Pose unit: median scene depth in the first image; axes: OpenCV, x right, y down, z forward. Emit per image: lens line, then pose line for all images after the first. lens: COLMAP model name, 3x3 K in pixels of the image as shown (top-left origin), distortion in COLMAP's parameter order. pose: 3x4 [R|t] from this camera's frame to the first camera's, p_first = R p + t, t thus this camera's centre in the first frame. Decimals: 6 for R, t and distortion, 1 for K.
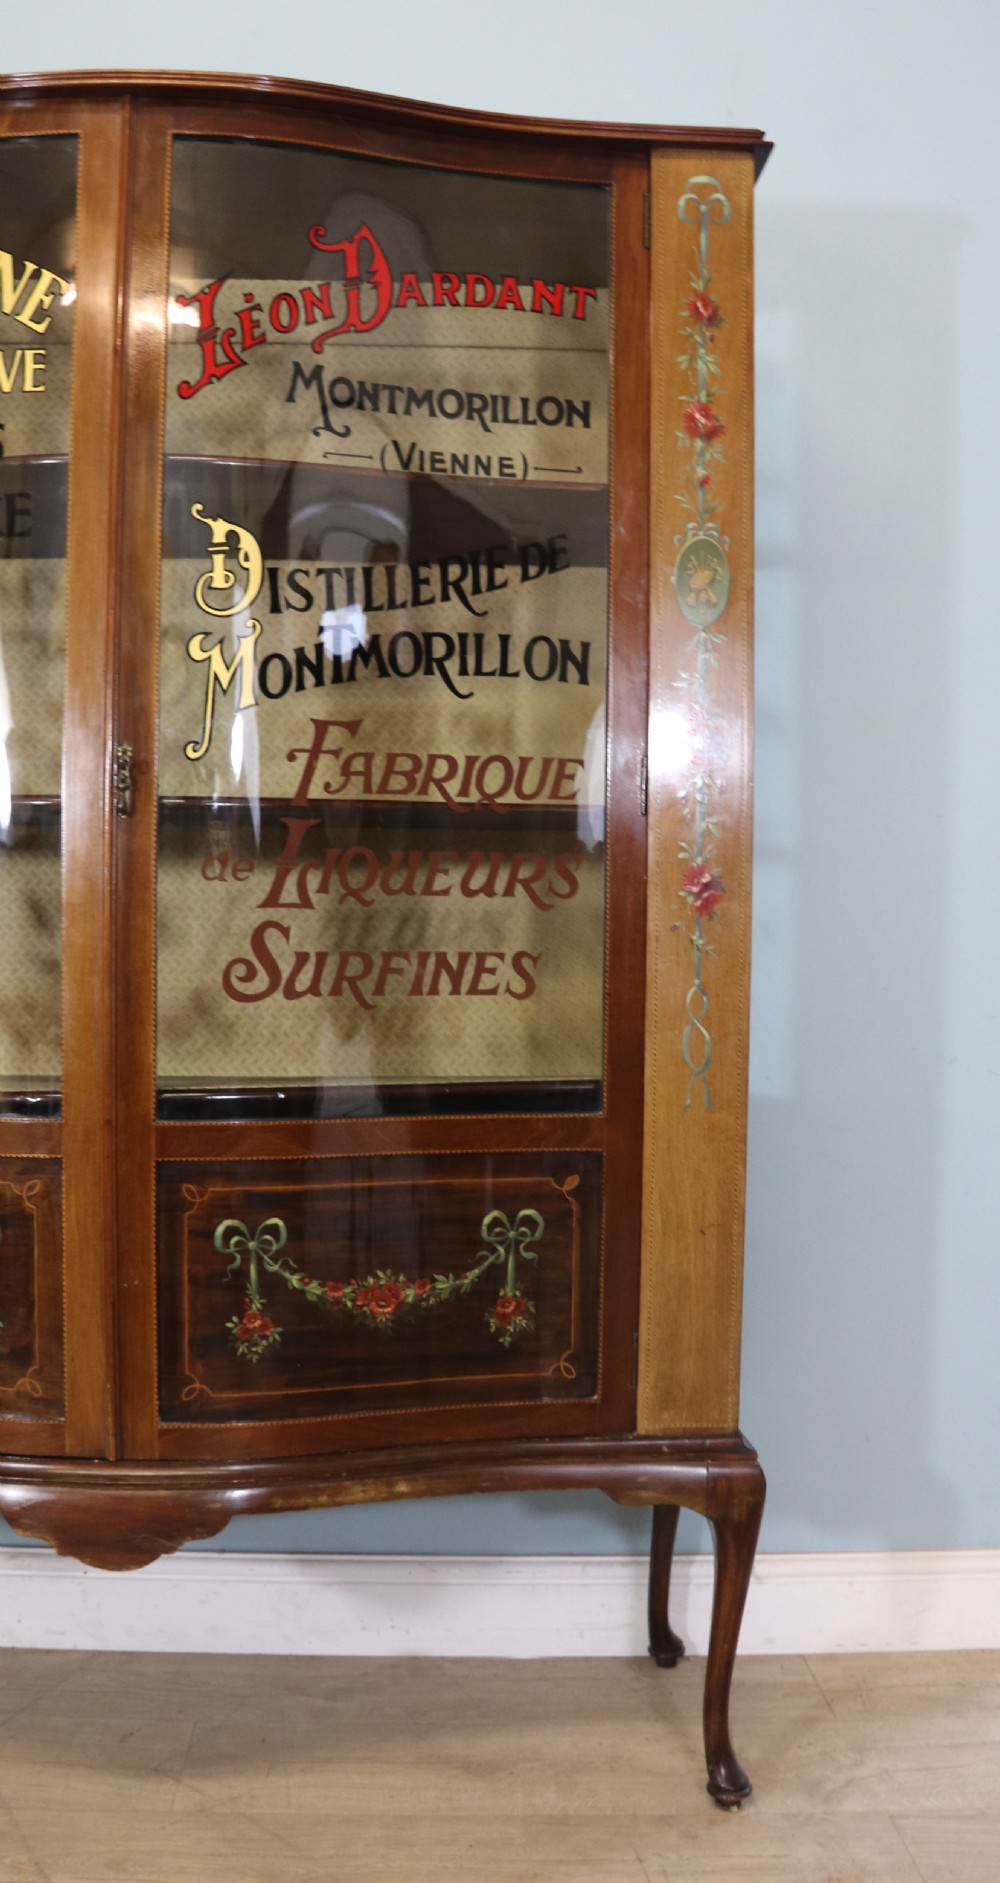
lens RADIAL K [[1648.1, 0, 444.2], [0, 1648.1, 992.4], [0, 0, 1]] dist [-0.178836, 0.115574]
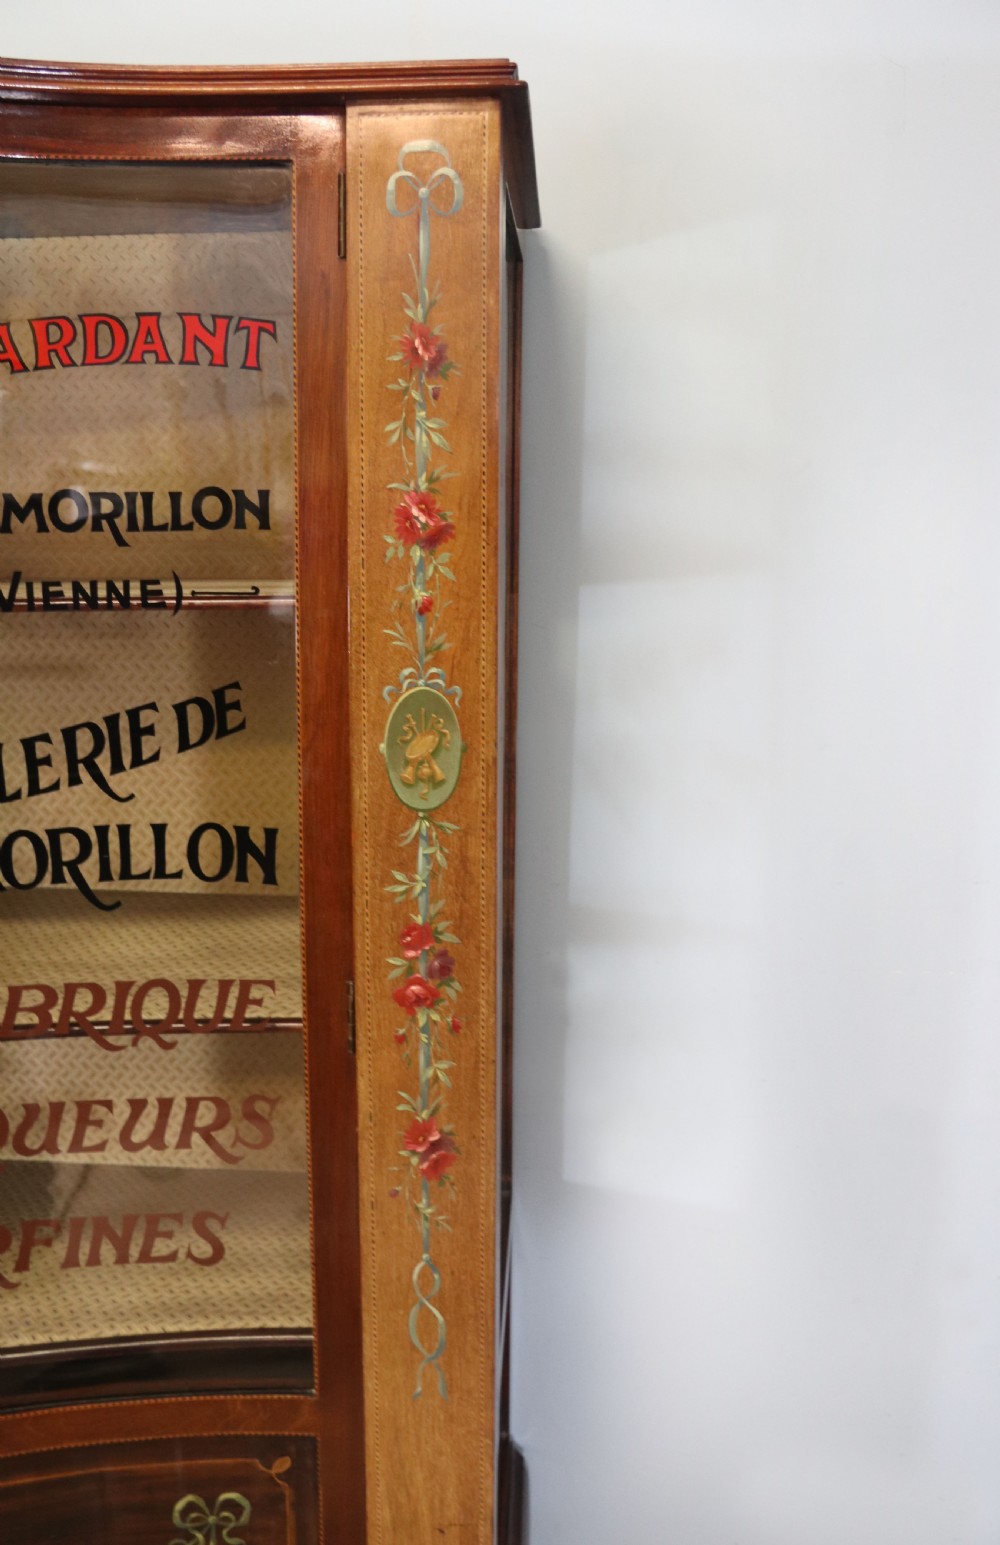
lens RADIAL K [[1345.9, 0, 474.4], [0, 1345.9, 754.8], [0, 0, 1]] dist [-0.139749, 0.136142]
pose [[0.994479, 0.008406, -0.104603, 0.241943], [0.005081, 0.991761, 0.128002, -0.325038], [0.104817, -0.127827, 0.986242, 0.413859]]
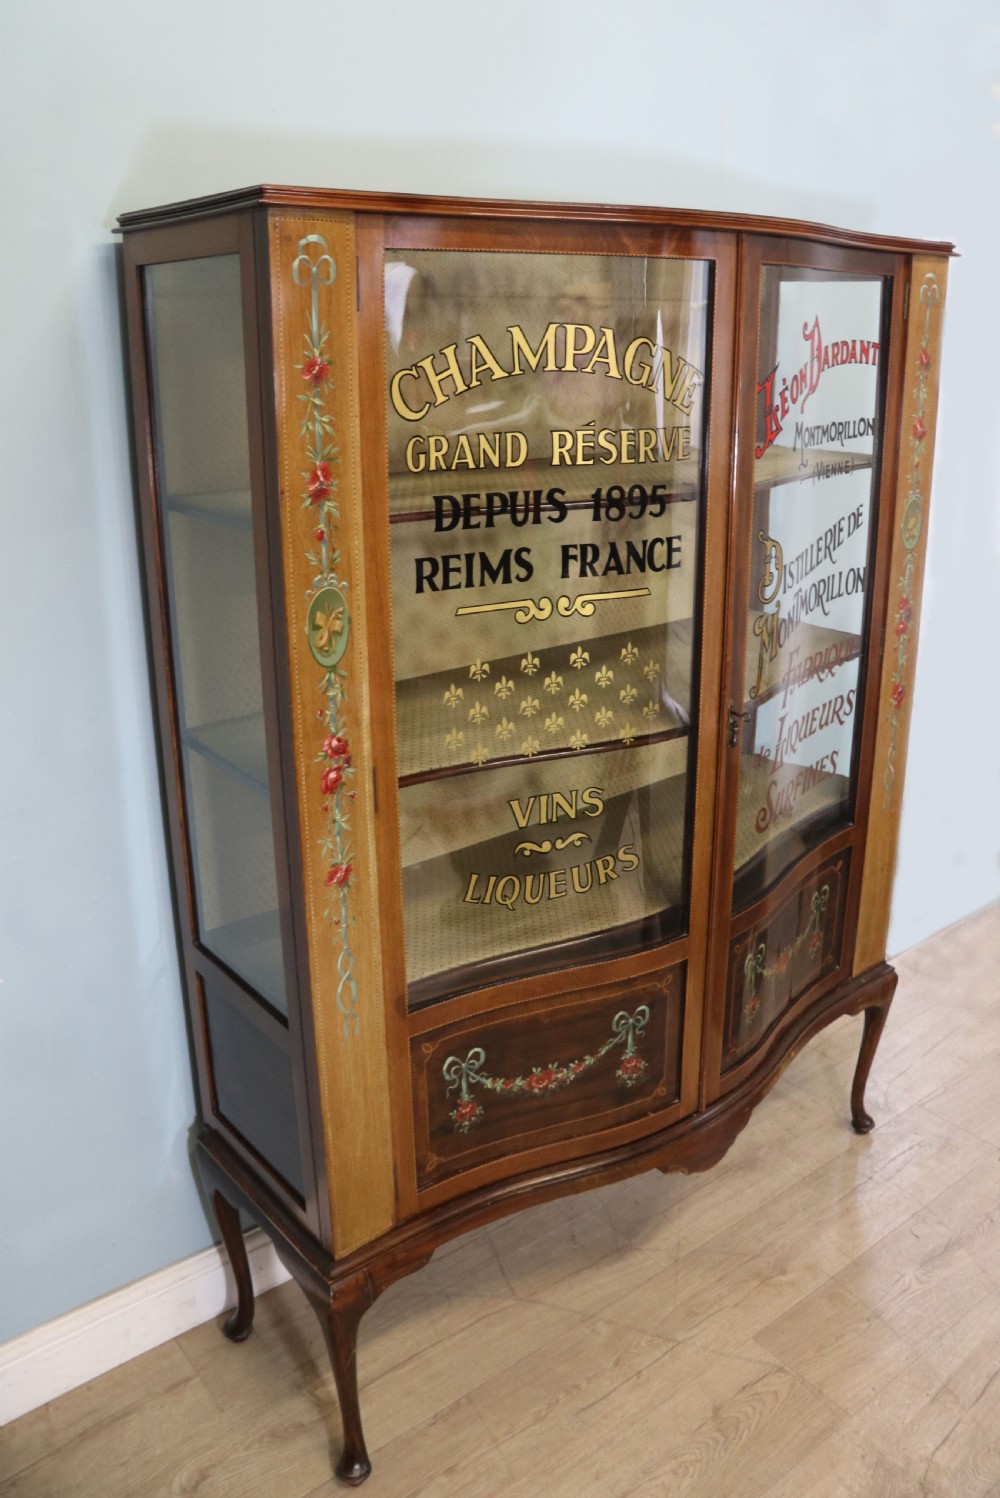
lens RADIAL K [[1220.3, 0, 538.4], [0, 1220.3, 675.9], [0, 0, 1]] dist [-0.165497, 0.083124]
pose [[0.787562, -0.185017, 0.587806, -0.922670], [0.031050, 0.964567, 0.262004, -0.440624], [-0.615453, -0.188093, 0.765401, 0.240211]]
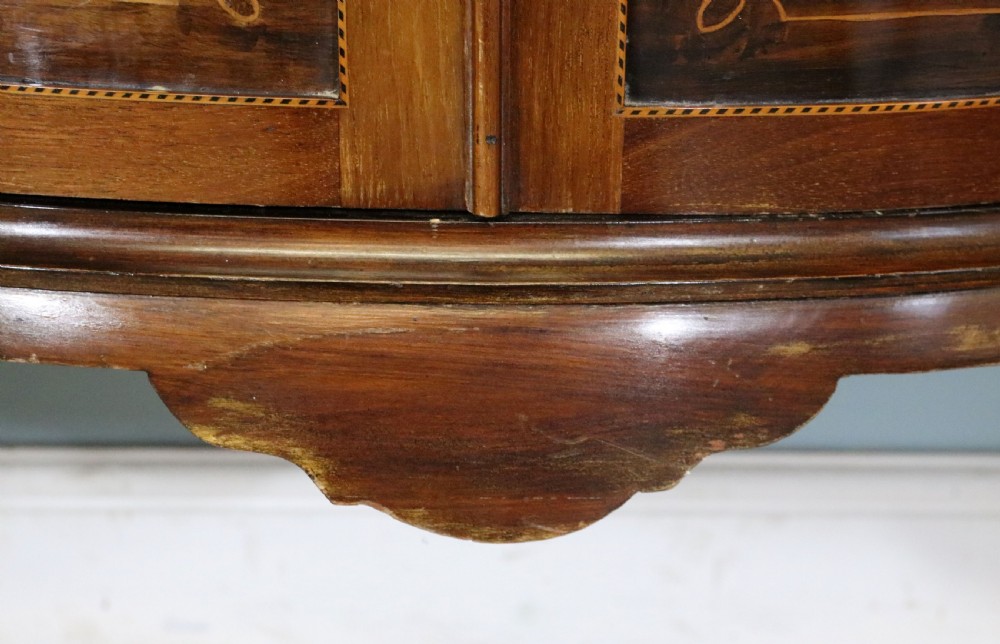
lens RADIAL K [[1942.7, 0, 528.6], [0, 1942.7, 338.1], [0, 0, 1]] dist [0.183591, 0.000000]
pose [[0.999689, 0.003061, 0.024749, -0.196016], [-0.010078, 0.957376, 0.288669, 0.188105], [-0.022811, -0.288828, 0.957109, 0.578983]]
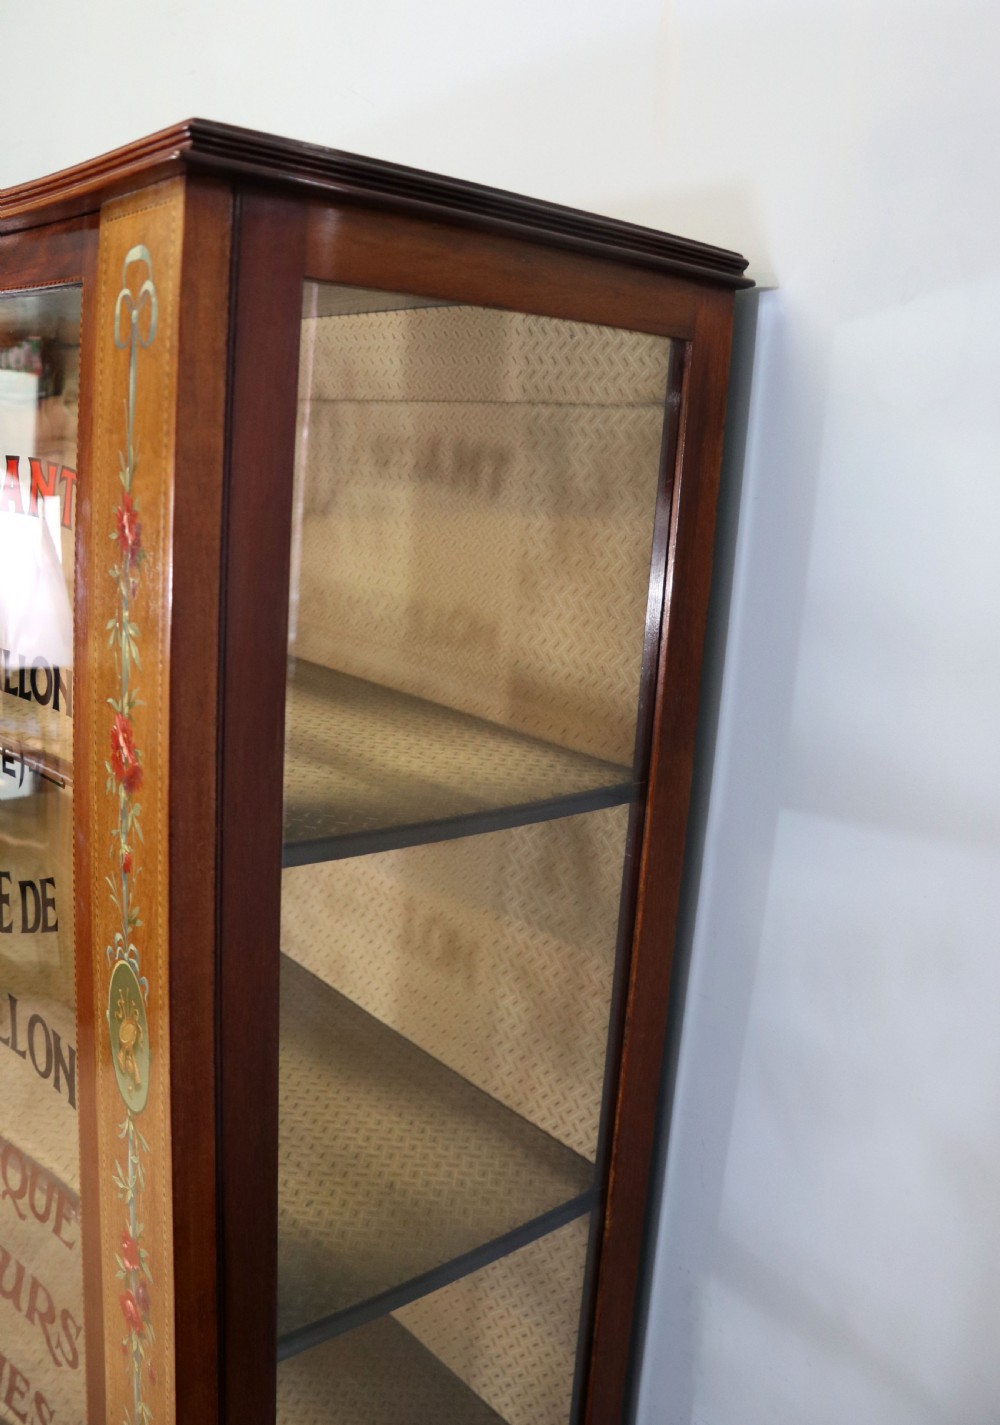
lens RADIAL K [[1217.8, 0, 493.5], [0, 1217.8, 640.1], [0, 0, 1]] dist [-0.142249, 0.005334]
pose [[0.624337, 0.150047, -0.766609, 0.520043], [-0.084718, 0.988596, 0.124501, -0.444527], [0.776548, -0.012785, 0.629929, 0.839919]]
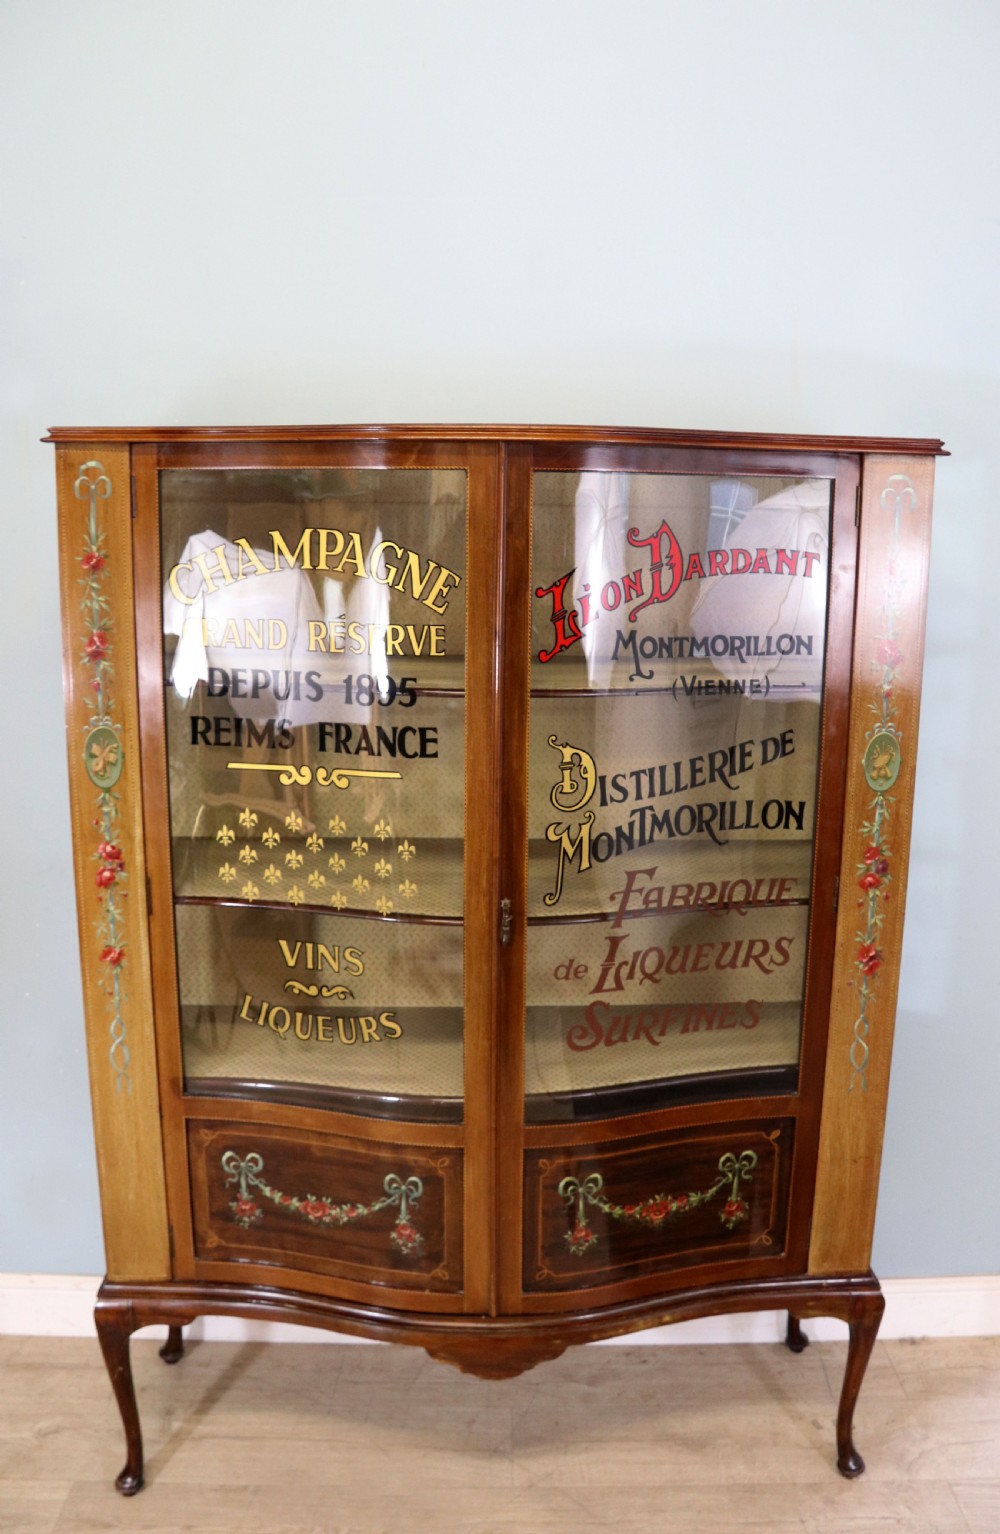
lens RADIAL K [[1271.7, 0, 518.6], [0, 1271.7, 748.7], [0, 0, 1]] dist [-0.180967, 0.122418]
pose [[0.999994, 0.000666, 0.003444, -0.175598], [-0.001174, 0.988742, 0.149623, -0.433529], [-0.003306, -0.149626, 0.988737, -0.126297]]
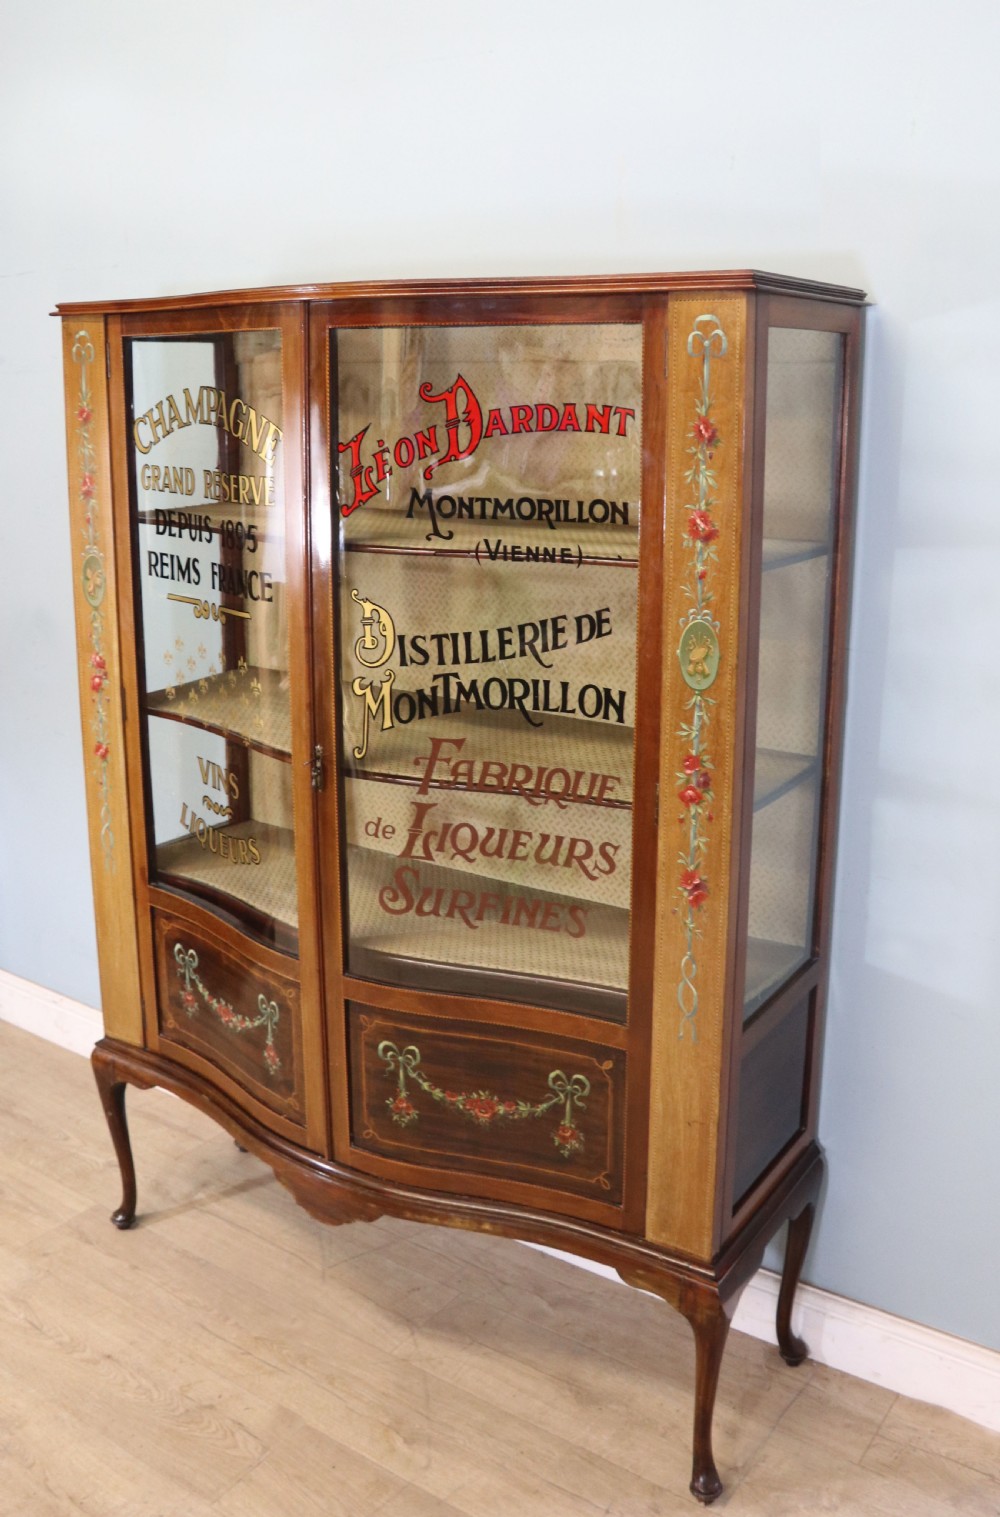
lens RADIAL K [[1395.0, 0, 498.7], [0, 1395.0, 653.6], [0, 0, 1]] dist [-0.161732, 0.088728]
pose [[0.812394, 0.105605, -0.573467, 0.644759], [-0.013610, 0.986630, 0.162409, -0.424654], [0.582951, -0.124135, 0.802969, 0.047344]]
